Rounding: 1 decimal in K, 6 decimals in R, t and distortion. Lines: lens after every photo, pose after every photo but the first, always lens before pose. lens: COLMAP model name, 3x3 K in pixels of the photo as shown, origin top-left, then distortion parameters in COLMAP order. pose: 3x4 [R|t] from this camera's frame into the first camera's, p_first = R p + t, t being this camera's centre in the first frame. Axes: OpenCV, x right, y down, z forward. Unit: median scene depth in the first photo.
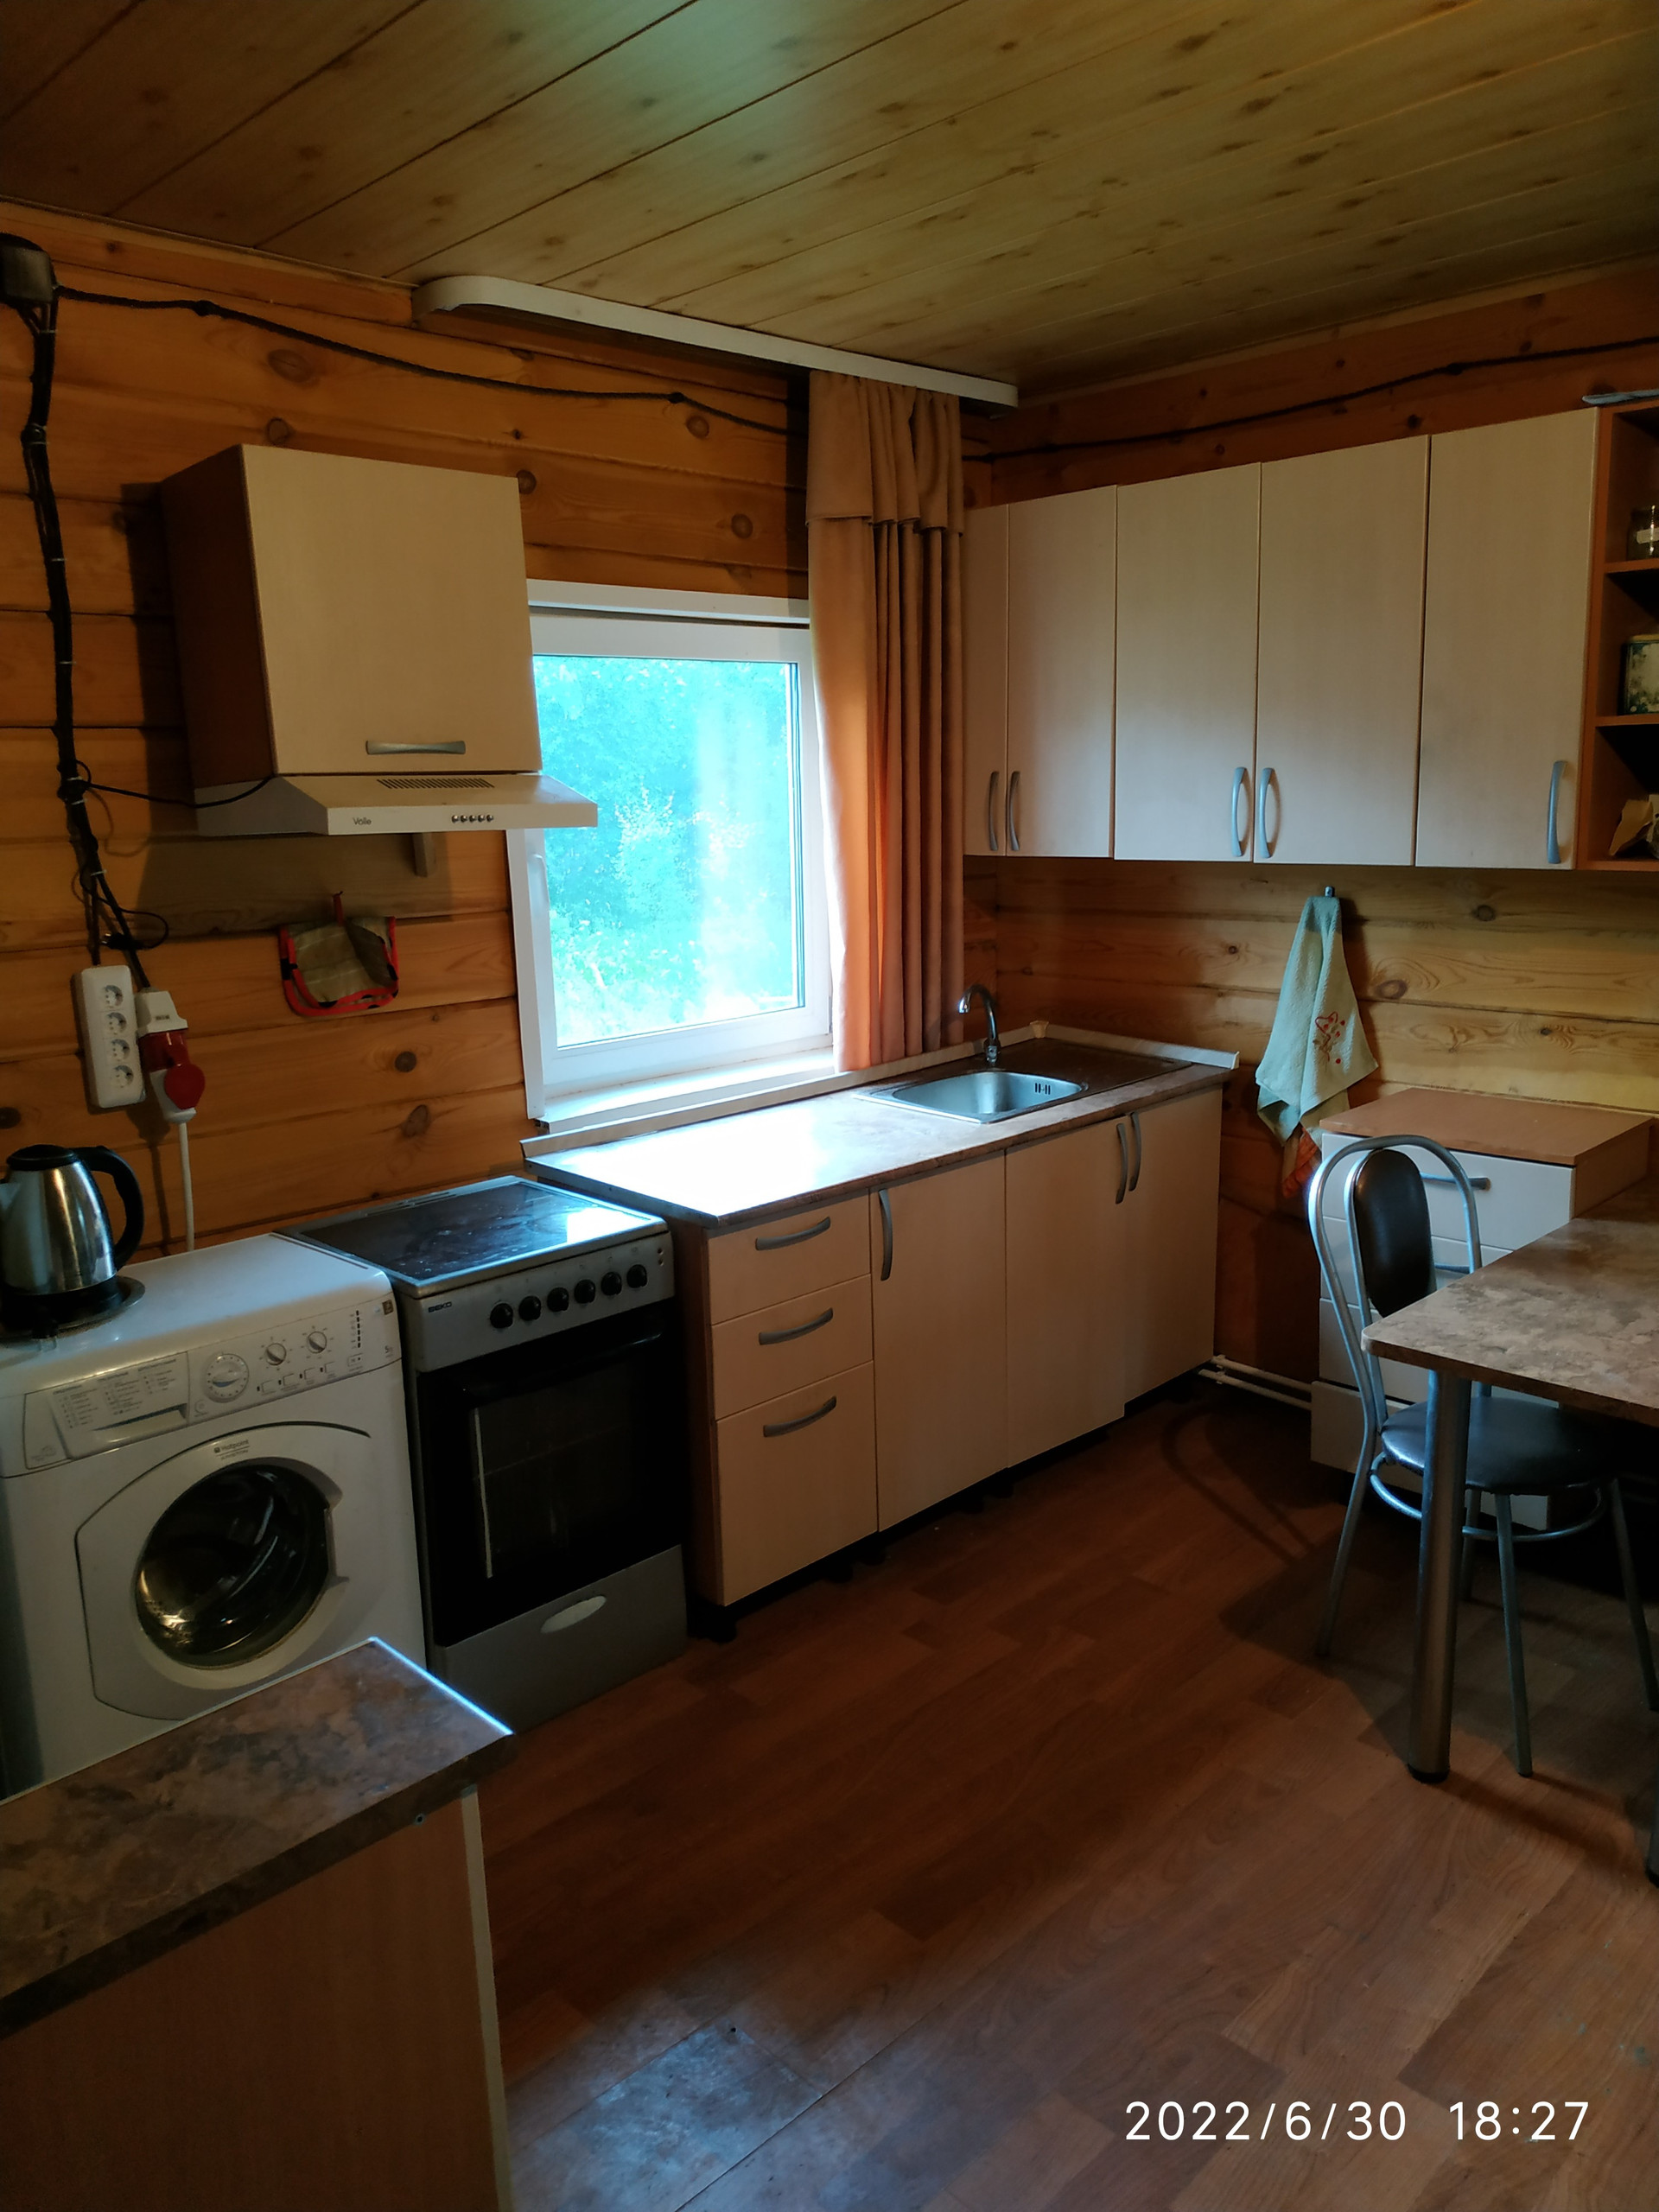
lens RADIAL K [[1570.5, 0, 822.3], [0, 1570.5, 1114.5], [0, 0, 1]] dist [0.046770, -0.085205]
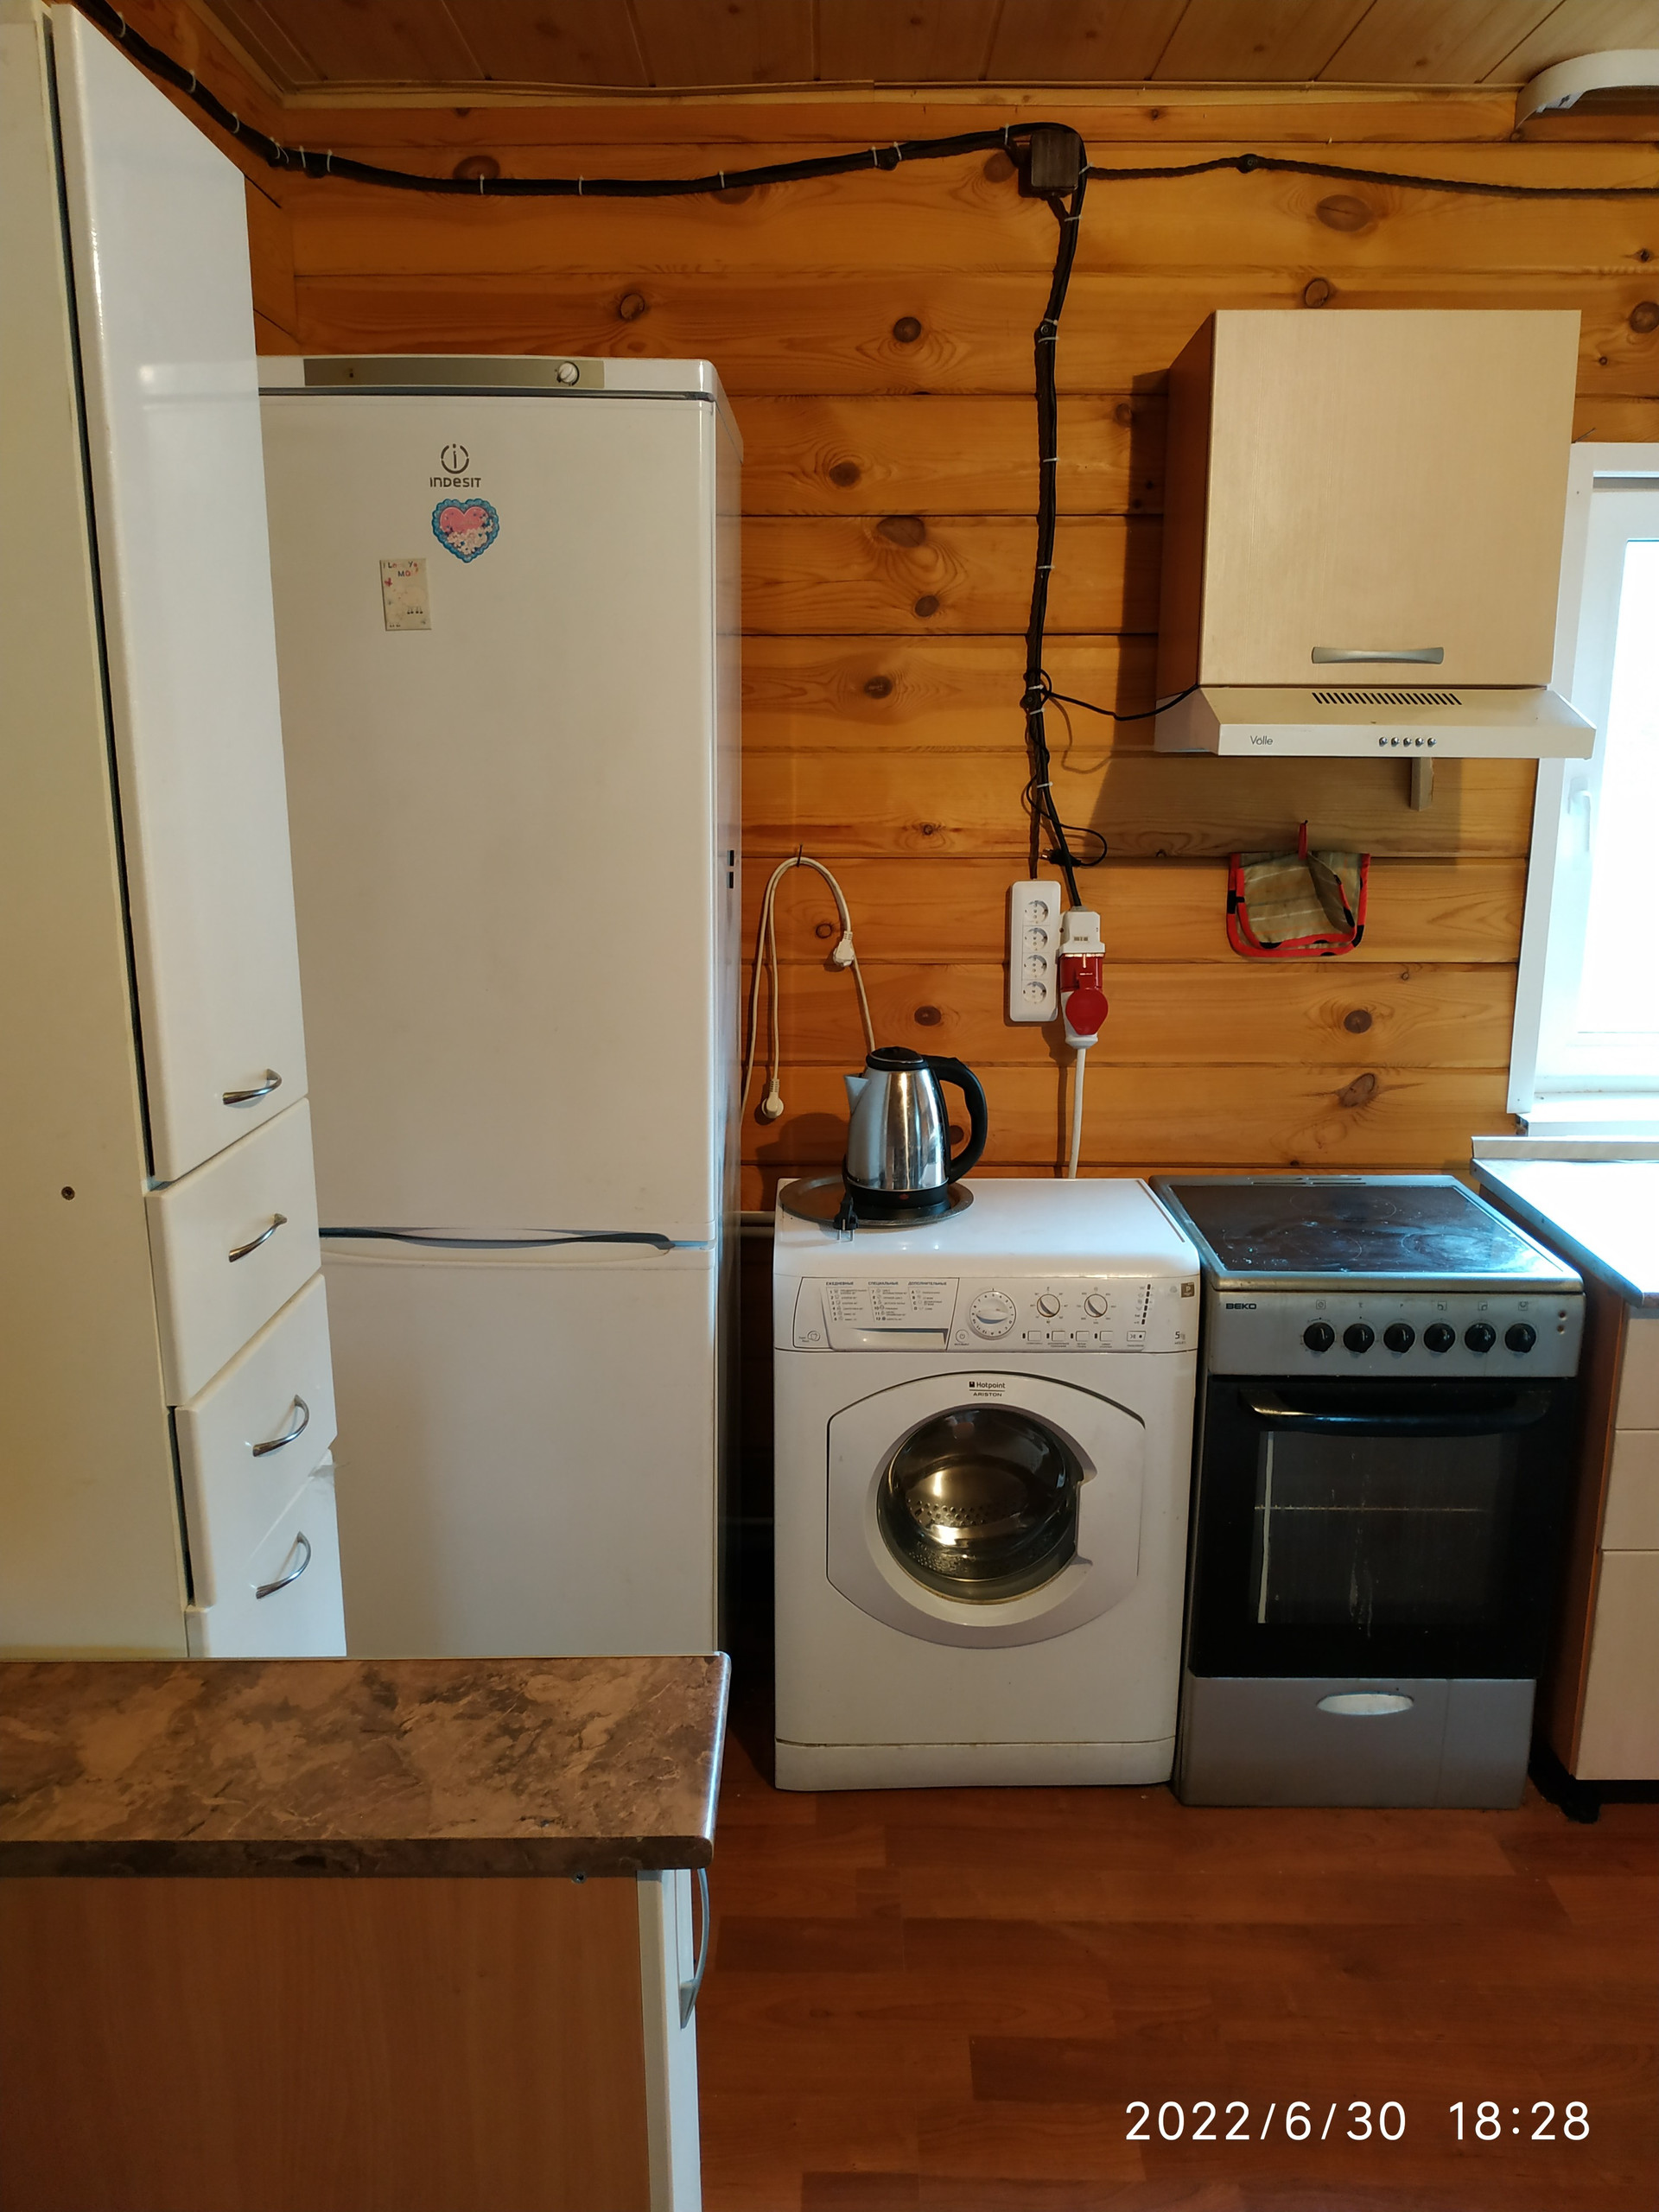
lens RADIAL K [[1570.5, 0, 822.3], [0, 1570.5, 1114.5], [0, 0, 1]] dist [0.046770, -0.085205]
pose [[0.706263, 0.196429, -0.680153, 0.152540], [-0.162941, 0.980046, 0.113843, -0.039673], [0.688944, 0.030421, 0.724176, 0.190899]]
